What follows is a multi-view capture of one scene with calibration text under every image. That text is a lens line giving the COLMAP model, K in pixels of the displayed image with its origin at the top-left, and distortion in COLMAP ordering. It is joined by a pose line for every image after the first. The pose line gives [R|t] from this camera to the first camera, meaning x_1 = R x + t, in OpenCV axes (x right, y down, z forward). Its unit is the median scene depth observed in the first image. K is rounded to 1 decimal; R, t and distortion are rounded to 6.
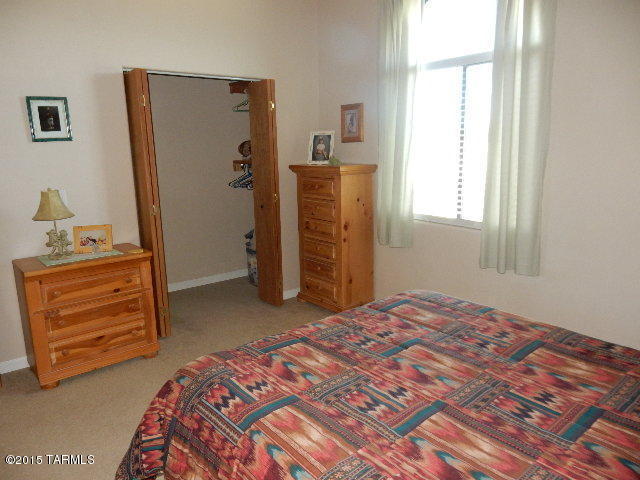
lens RADIAL K [[467.5, 0, 324.1], [0, 467.5, 237.4], [0, 0, 1]] dist [-0.009553, 0.003671]
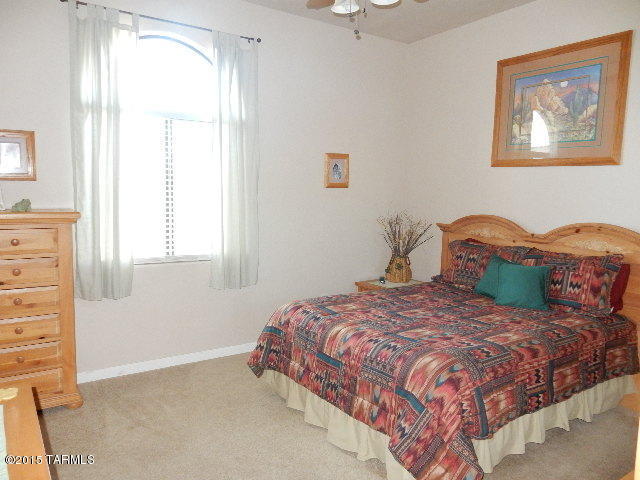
lens RADIAL K [[467.5, 0, 323.0], [0, 467.5, 240.1], [0, 0, 1]] dist [-0.009553, 0.003671]
pose [[0.123803, -0.110619, 0.986122, -1.393940], [0.184181, 0.979061, 0.086704, -0.201086], [-0.975064, 0.170891, 0.141585, 0.967657]]
